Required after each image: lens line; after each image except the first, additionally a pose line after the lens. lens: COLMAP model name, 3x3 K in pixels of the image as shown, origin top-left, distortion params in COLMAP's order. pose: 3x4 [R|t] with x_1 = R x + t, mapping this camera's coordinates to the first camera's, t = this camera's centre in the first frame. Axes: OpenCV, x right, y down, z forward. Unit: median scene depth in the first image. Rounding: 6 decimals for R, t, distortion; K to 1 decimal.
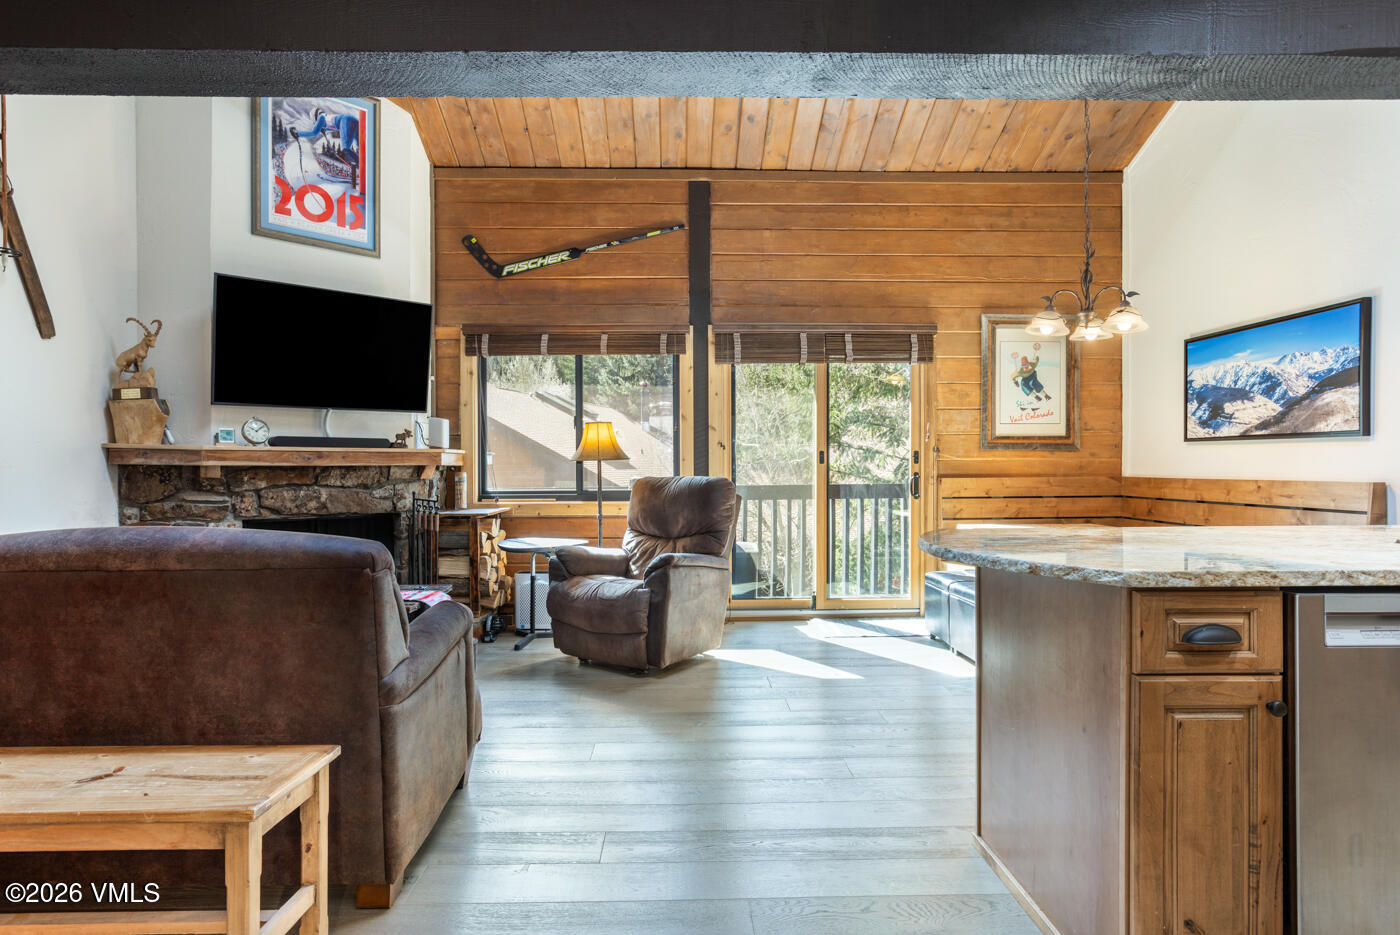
lens RADIAL K [[822.5, 0, 700.0], [0, 822.5, 467.5], [0, 0, 1]] dist [0.000858, 0.001423]
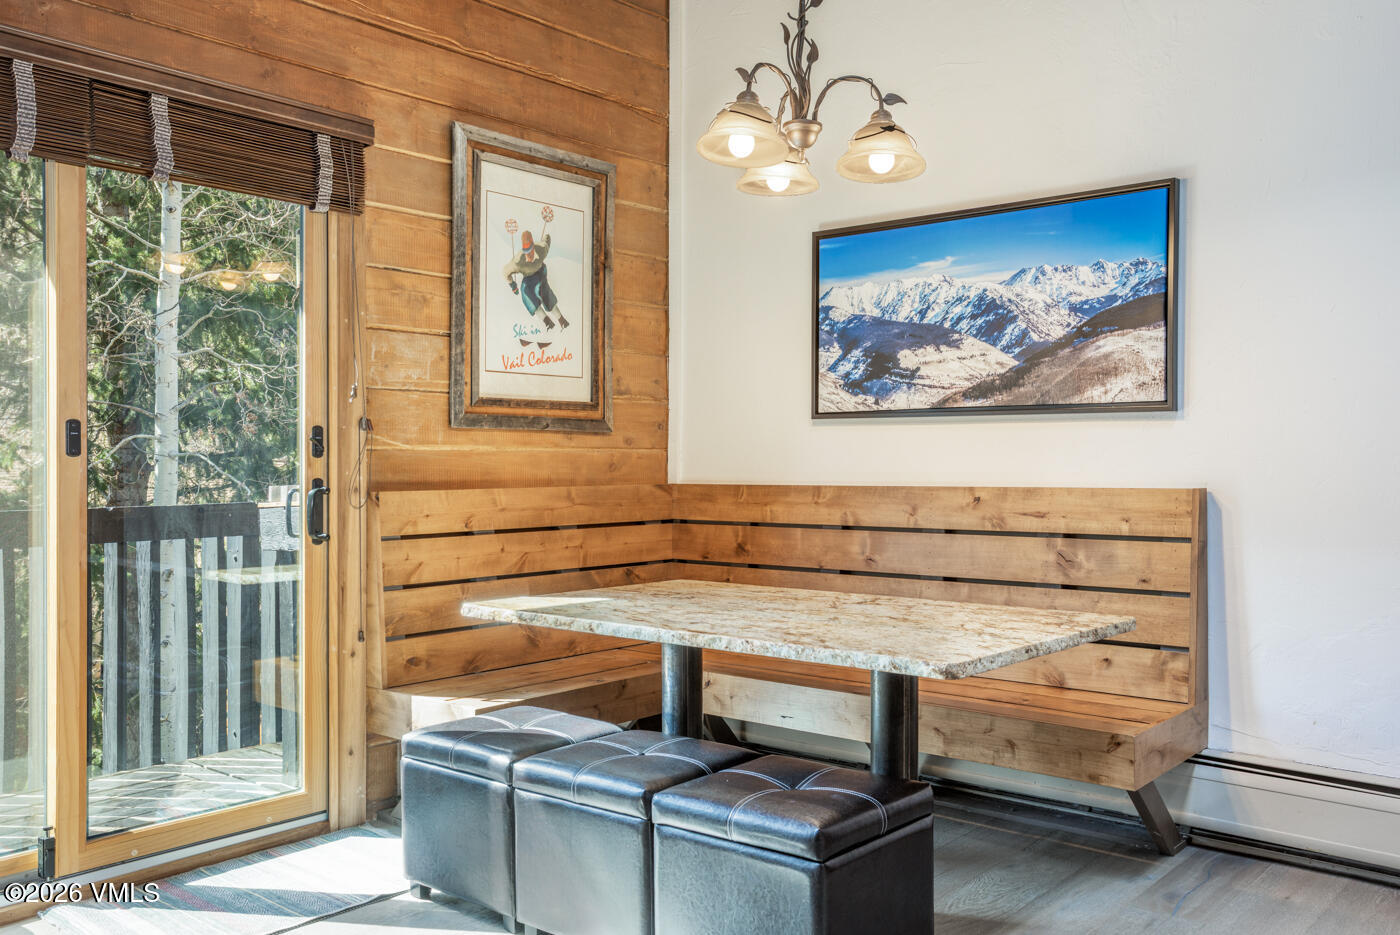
lens RADIAL K [[1218.7, 0, 700.0], [0, 1218.7, 467.5], [0, 0, 1]] dist [0.004584, 0.003428]
pose [[0.677645, -0.002039, 0.735386, -0.058917], [0.003785, 0.999993, -0.000714, 0.001483], [-0.735380, 0.003267, 0.677648, 0.511324]]
